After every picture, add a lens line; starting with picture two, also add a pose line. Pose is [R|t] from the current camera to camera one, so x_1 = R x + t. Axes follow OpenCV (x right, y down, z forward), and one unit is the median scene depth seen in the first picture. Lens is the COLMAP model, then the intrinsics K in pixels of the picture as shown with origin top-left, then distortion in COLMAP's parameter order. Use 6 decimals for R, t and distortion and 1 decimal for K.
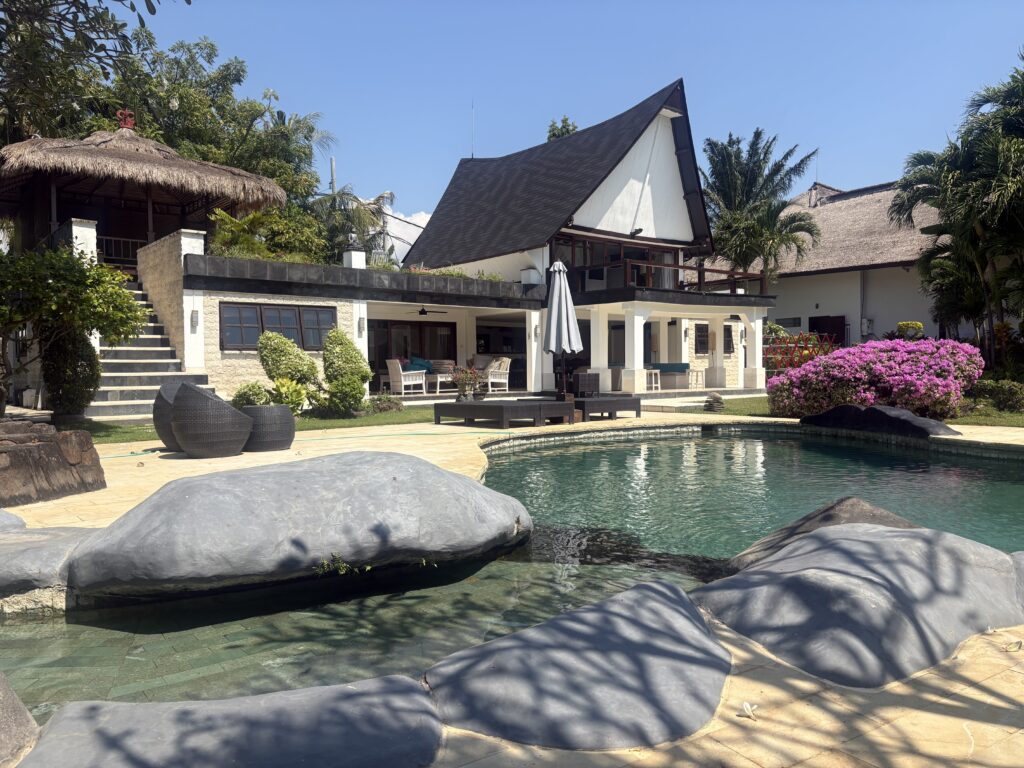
lens RADIAL K [[777.5, 0, 526.4], [0, 777.5, 384.4], [0, 0, 1]] dist [0.052949, -0.063527]
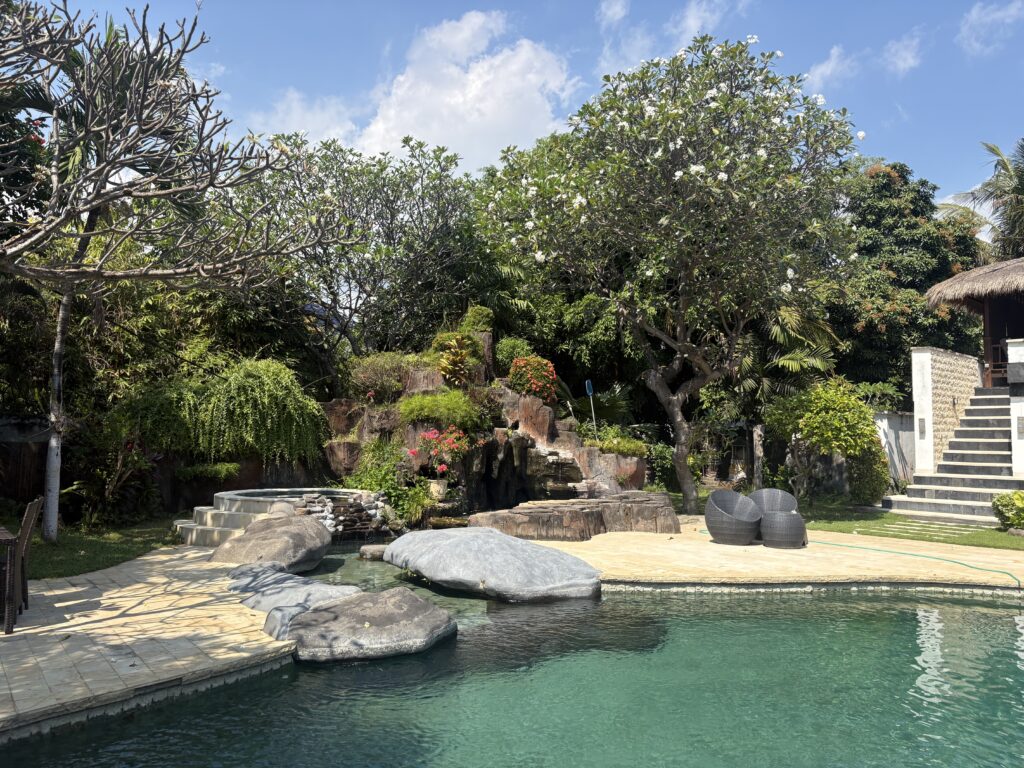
lens RADIAL K [[776.2, 0, 517.4], [0, 776.2, 380.4], [0, 0, 1]] dist [0.057839, -0.069360]
pose [[0.055403, -0.058151, -0.996769, 0.471185], [-0.031790, 0.997694, -0.059972, -0.049395], [0.997958, 0.035010, 0.053426, 0.240154]]
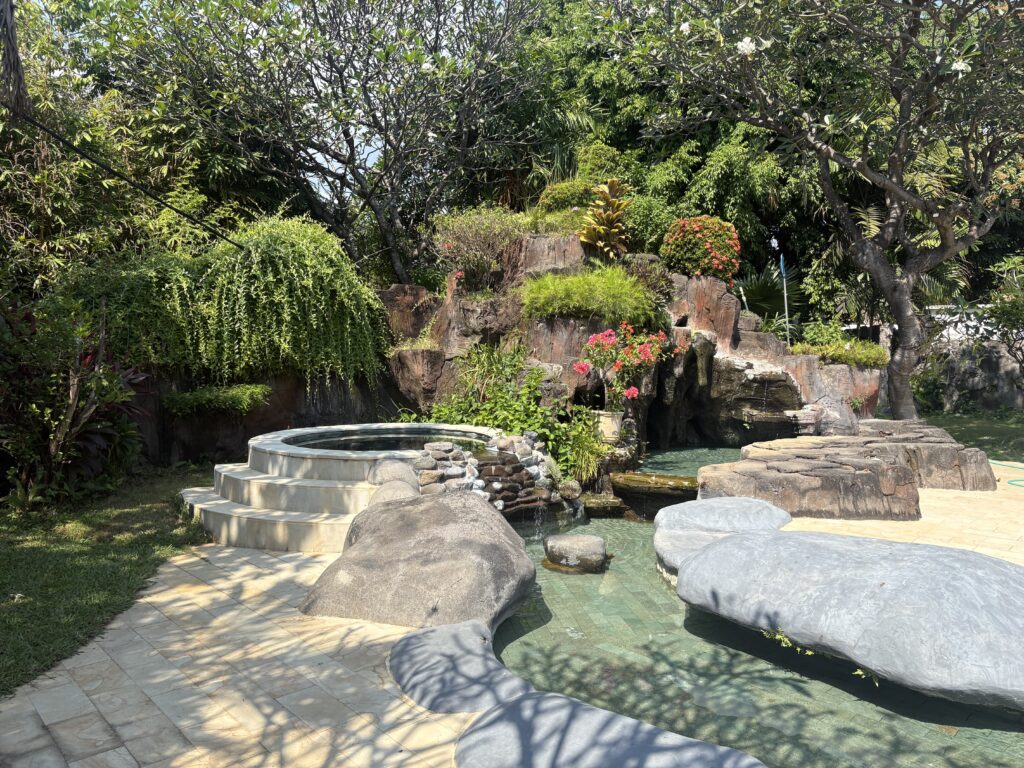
lens RADIAL K [[776.2, 0, 517.4], [0, 776.2, 380.4], [0, 0, 1]] dist [0.057839, -0.069360]
pose [[0.133362, 0.063068, -0.989059, 0.161509], [-0.026033, 0.997852, 0.060118, -0.040339], [0.990725, 0.017731, 0.134718, 0.091725]]
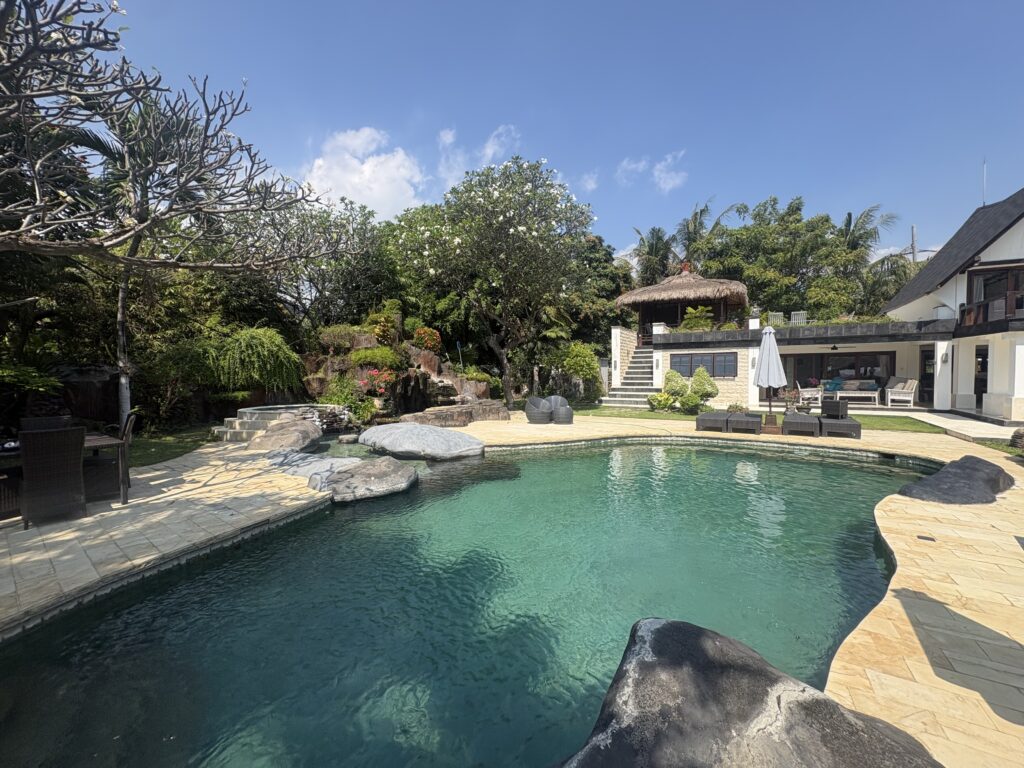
lens RADIAL K [[408.4, 0, 511.2], [0, 408.4, 383.6], [0, 0, 1]] dist [0.002328, 0.000151]
pose [[0.325792, 0.033355, -0.944853, 0.446779], [-0.015462, 0.999432, 0.029950, -0.044424], [0.945315, 0.004852, 0.326123, 0.193726]]
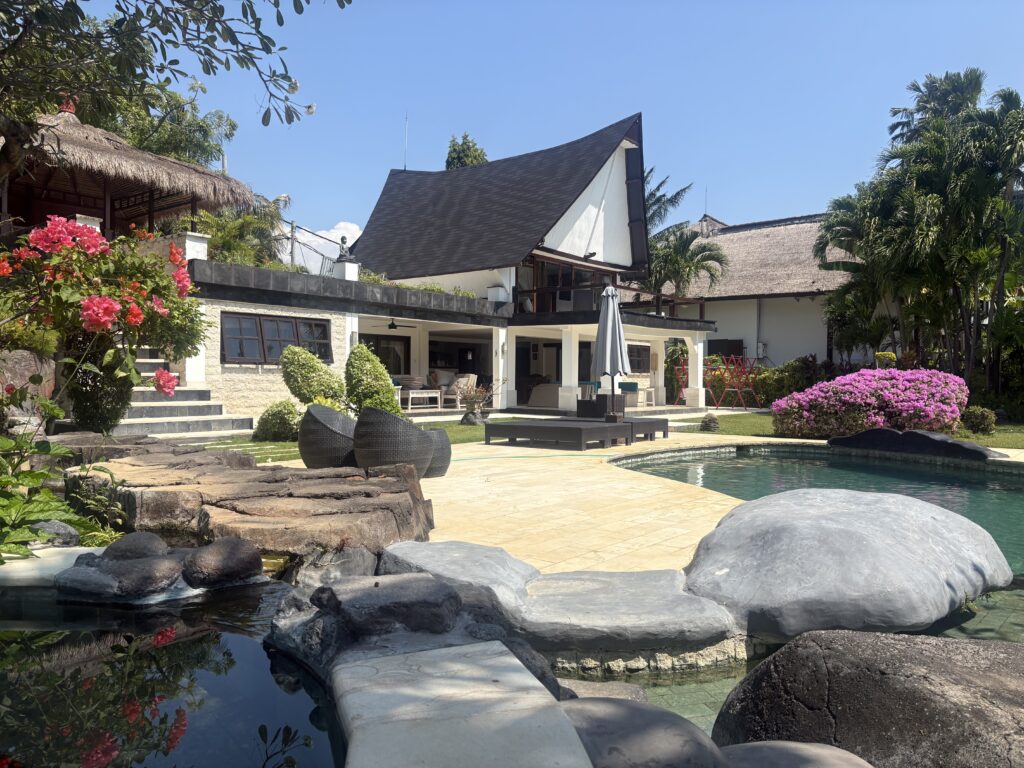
lens RADIAL K [[776.2, 0, 517.4], [0, 776.2, 380.4], [0, 0, 1]] dist [0.057839, -0.069360]
pose [[0.976789, 0.017078, 0.213520, -0.209882], [-0.013027, 0.999708, -0.020361, -0.008068], [-0.213805, 0.017107, 0.976727, 0.017387]]
